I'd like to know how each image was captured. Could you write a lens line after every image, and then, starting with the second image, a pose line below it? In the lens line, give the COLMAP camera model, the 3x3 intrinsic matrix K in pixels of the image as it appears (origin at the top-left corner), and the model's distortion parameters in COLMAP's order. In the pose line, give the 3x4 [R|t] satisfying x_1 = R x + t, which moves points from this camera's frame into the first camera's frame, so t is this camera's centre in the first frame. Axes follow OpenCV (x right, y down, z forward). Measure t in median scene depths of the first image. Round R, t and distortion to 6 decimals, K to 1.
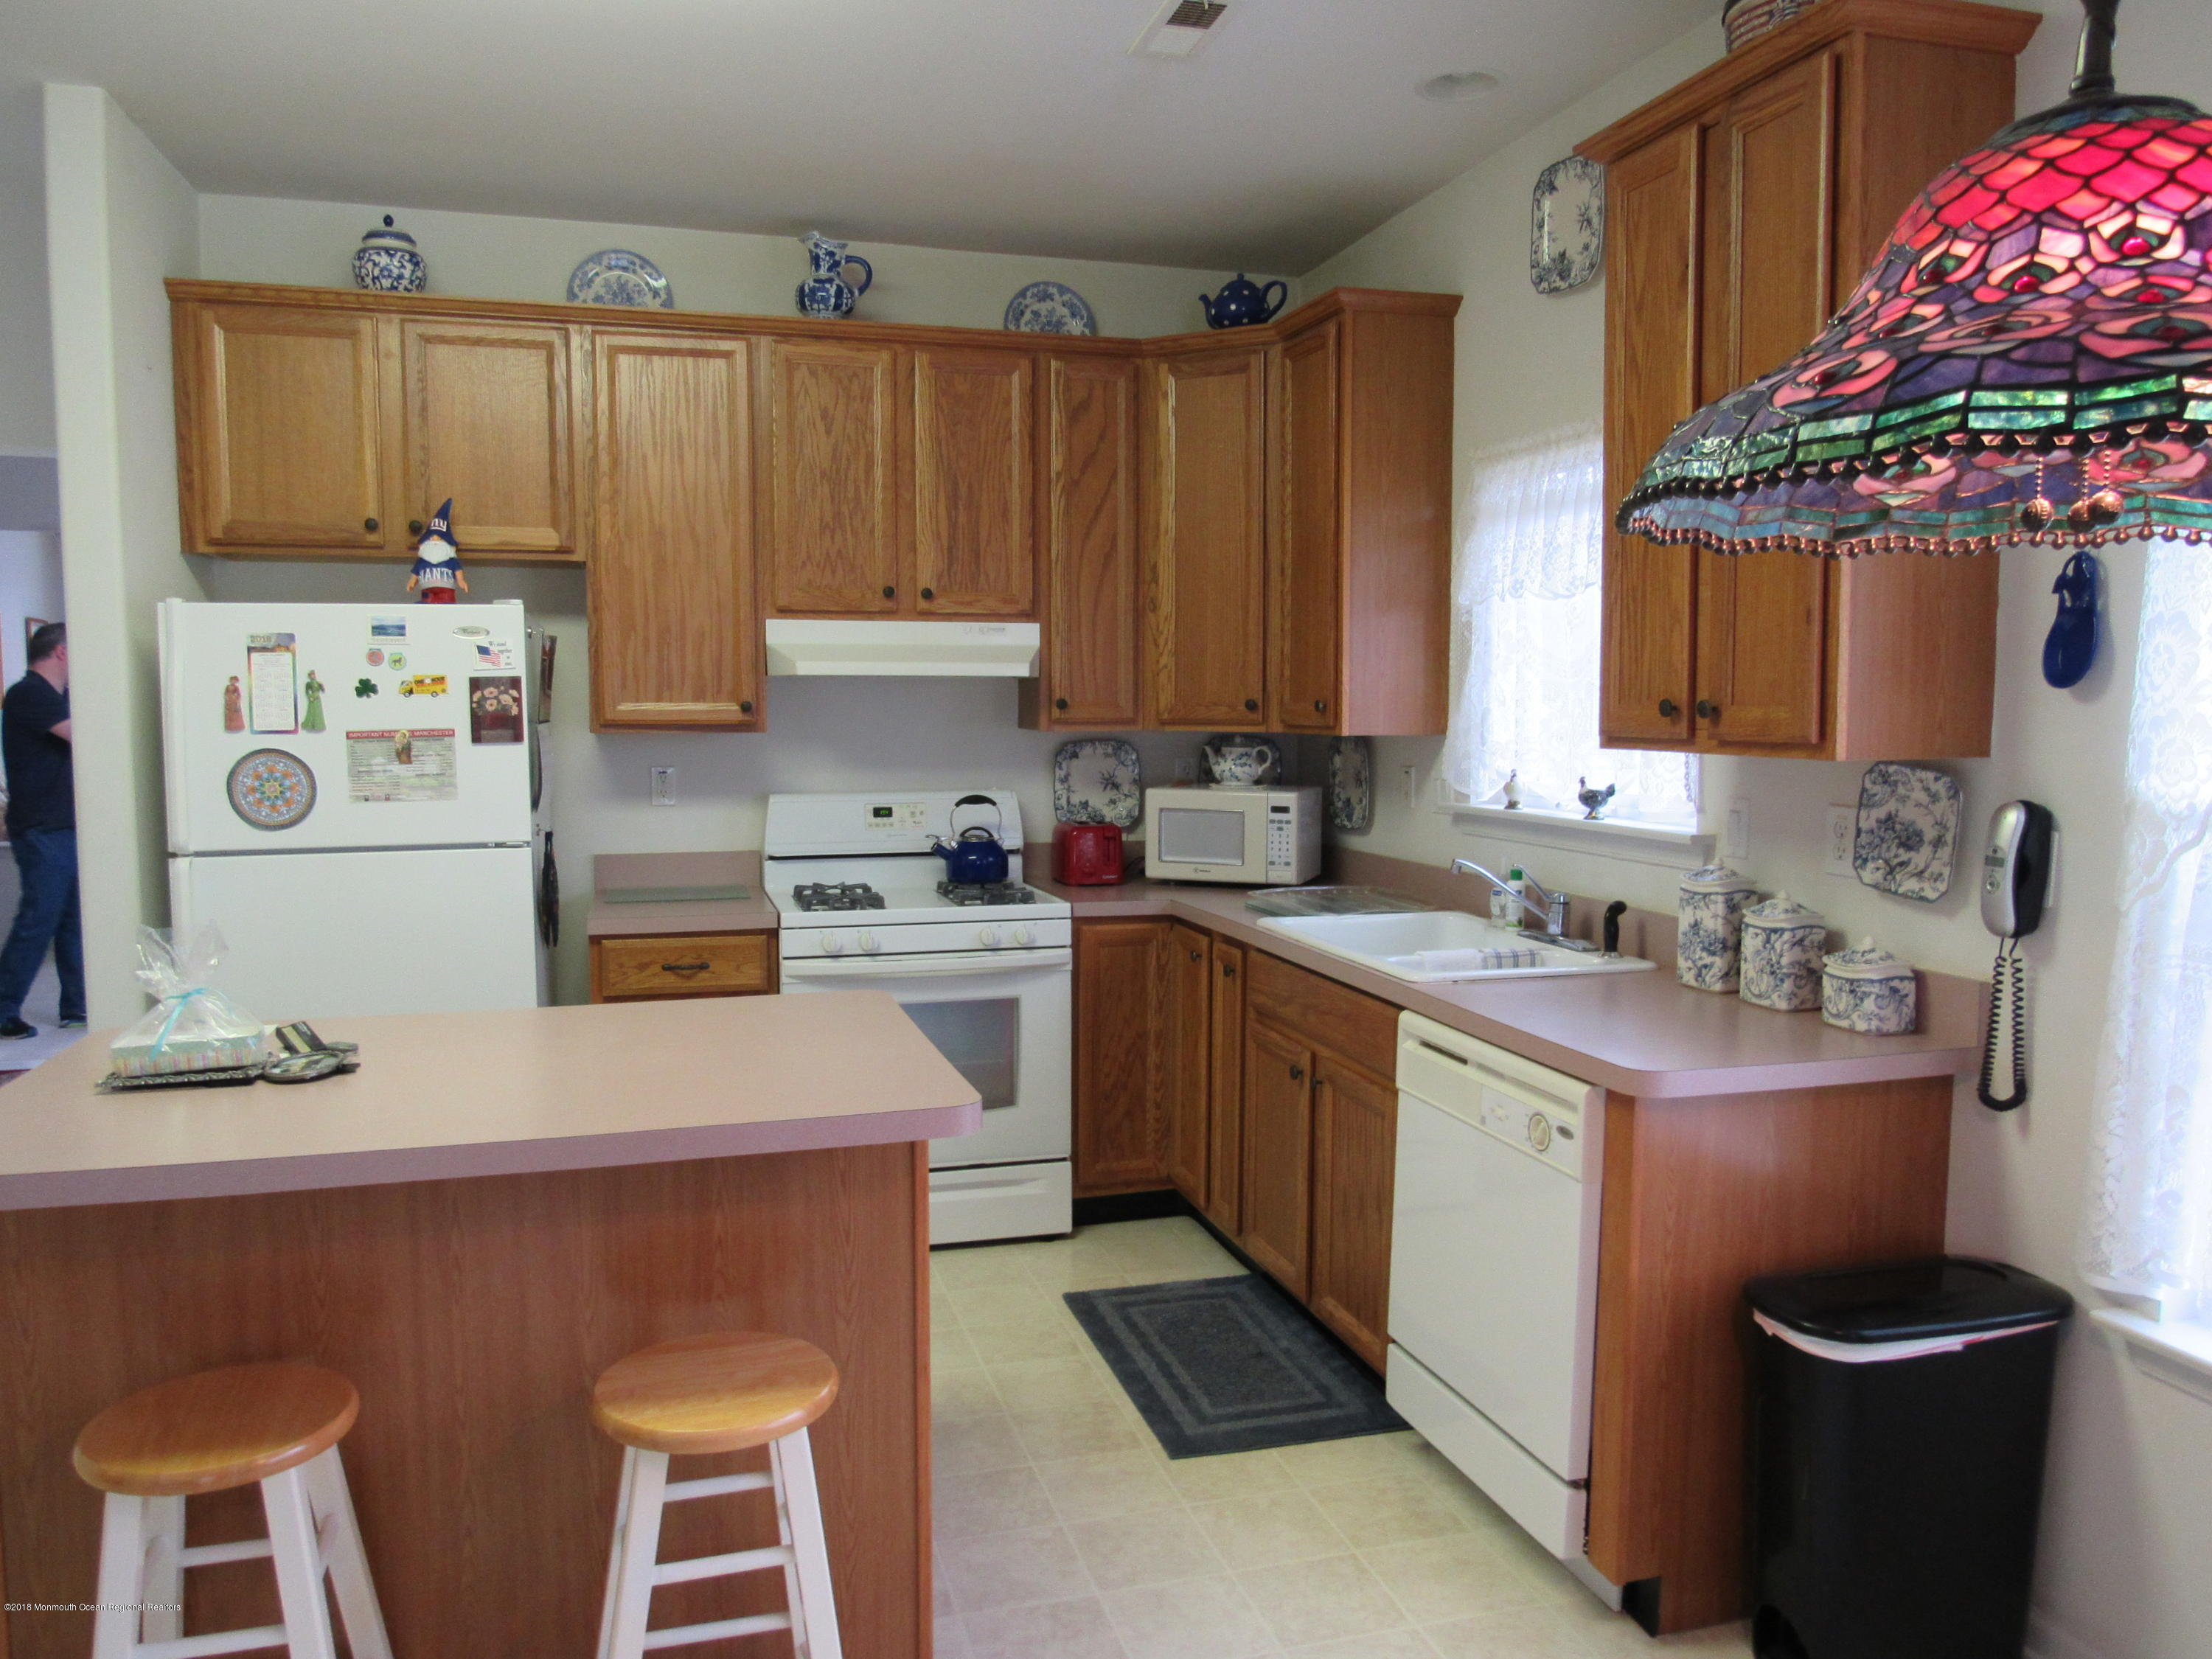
lens RADIAL K [[1577.8, 0, 1106.0], [0, 1577.8, 829.5], [0, 0, 1]] dist [-0.033132, 0.007011]
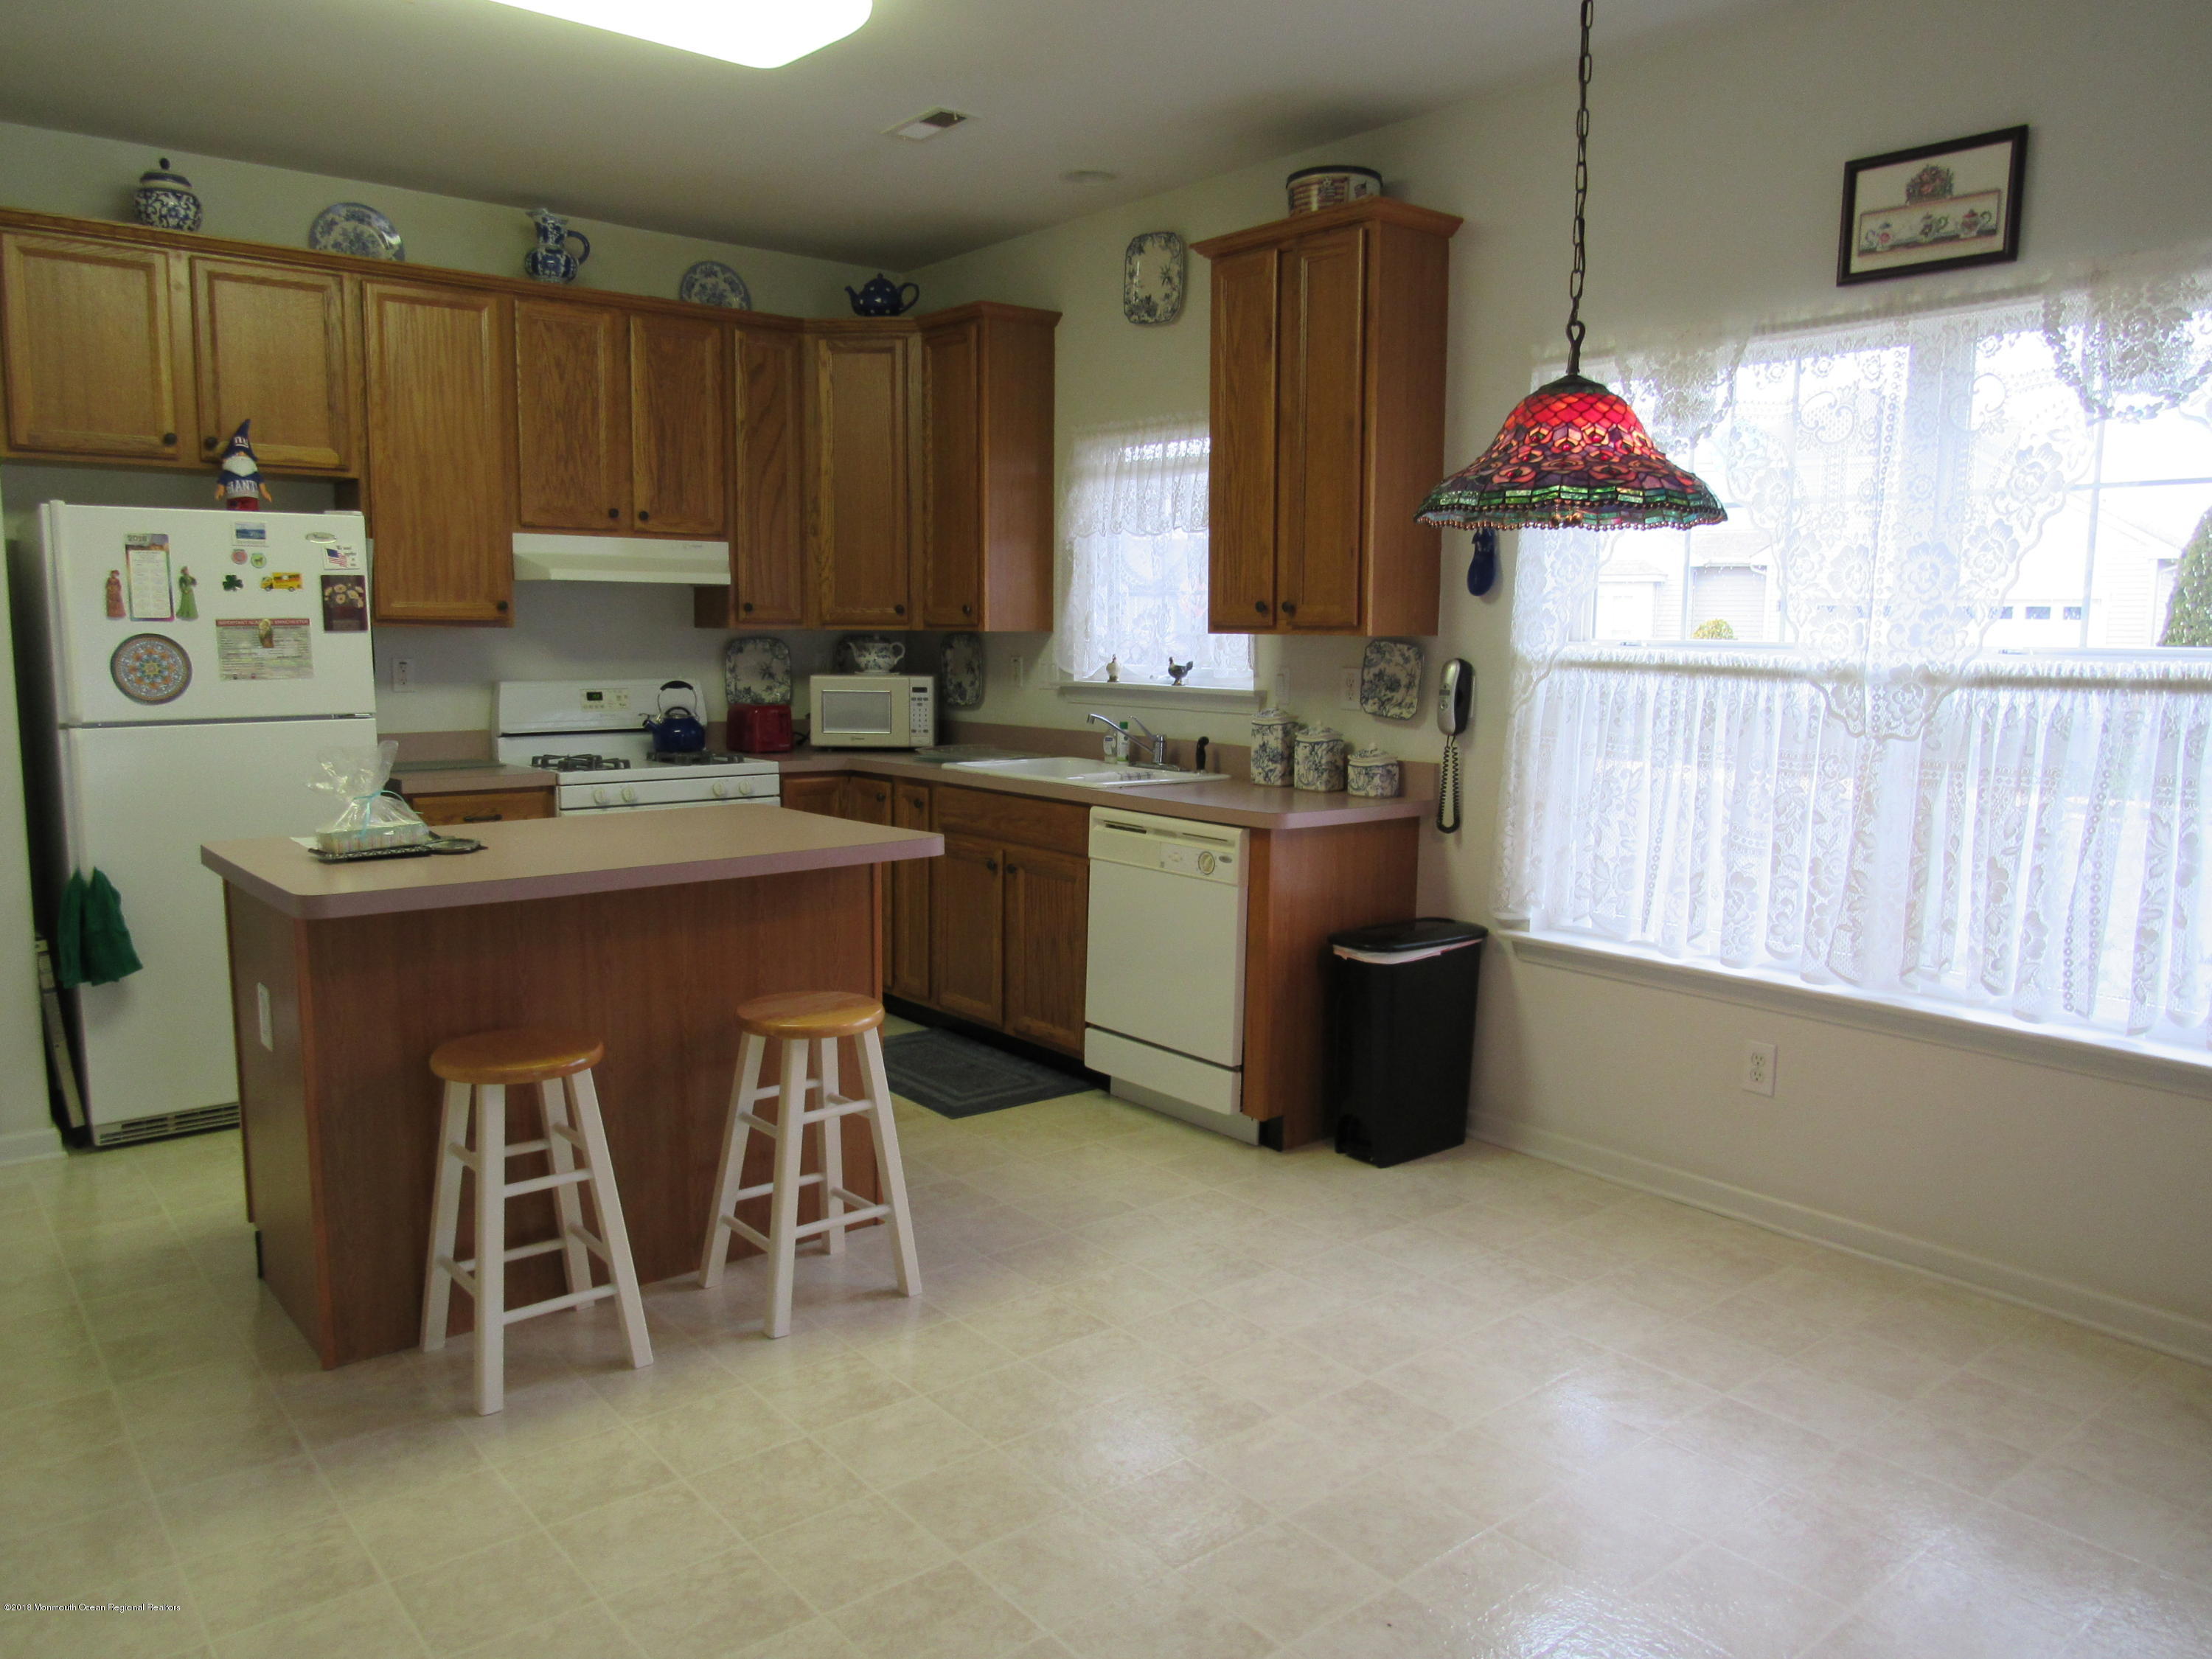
lens RADIAL K [[1577.8, 0, 1106.0], [0, 1577.8, 829.5], [0, 0, 1]] dist [-0.033132, 0.007011]
pose [[0.918908, -0.041966, 0.392234, -0.331609], [0.023709, 0.998403, 0.051278, 0.049481], [-0.393760, -0.037820, 0.918435, -0.338134]]
